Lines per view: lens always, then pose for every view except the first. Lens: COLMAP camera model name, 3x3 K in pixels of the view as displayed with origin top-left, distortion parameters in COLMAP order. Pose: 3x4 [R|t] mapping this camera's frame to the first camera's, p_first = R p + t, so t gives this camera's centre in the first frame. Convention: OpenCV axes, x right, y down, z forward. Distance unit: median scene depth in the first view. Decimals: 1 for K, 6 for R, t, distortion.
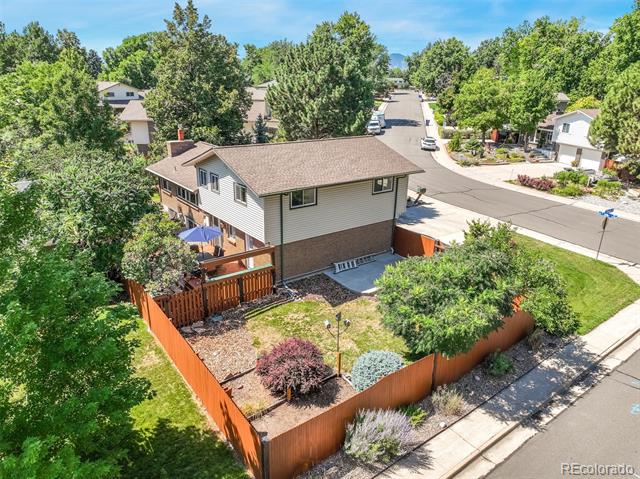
lens RADIAL K [[450.1, 0, 320.5], [0, 450.1, 241.2], [0, 0, 1]] dist [0.007306, 0.006798]
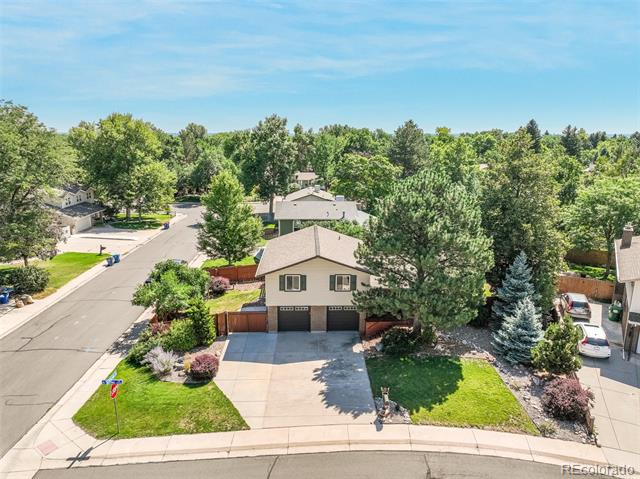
lens RADIAL K [[450.1, 0, 320.9], [0, 450.1, 242.2], [0, 0, 1]] dist [0.007306, 0.006798]
pose [[-0.575755, 0.169210, -0.799921, 1.413108], [-0.296621, 0.868471, 0.397208, -0.999481], [0.761920, 0.465968, -0.449835, 2.110457]]
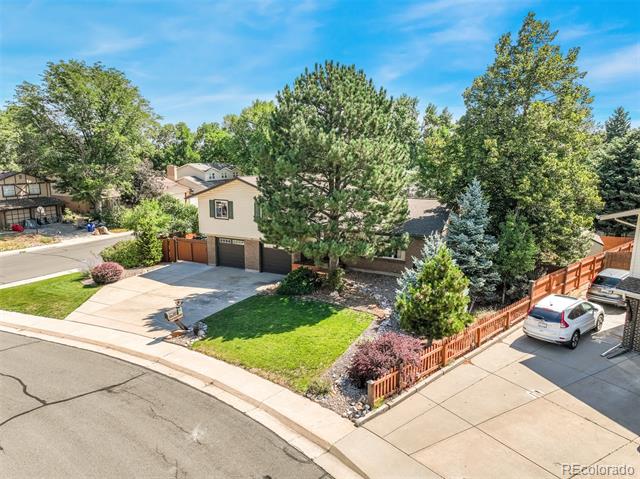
lens RADIAL K [[450.1, 0, 320.2], [0, 450.1, 236.5], [0, 0, 1]] dist [0.007306, 0.006798]
pose [[-0.900087, 0.059051, -0.431690, 0.552783], [-0.165919, 0.869673, 0.464908, -0.870110], [0.402883, 0.490083, -0.772984, 2.705987]]
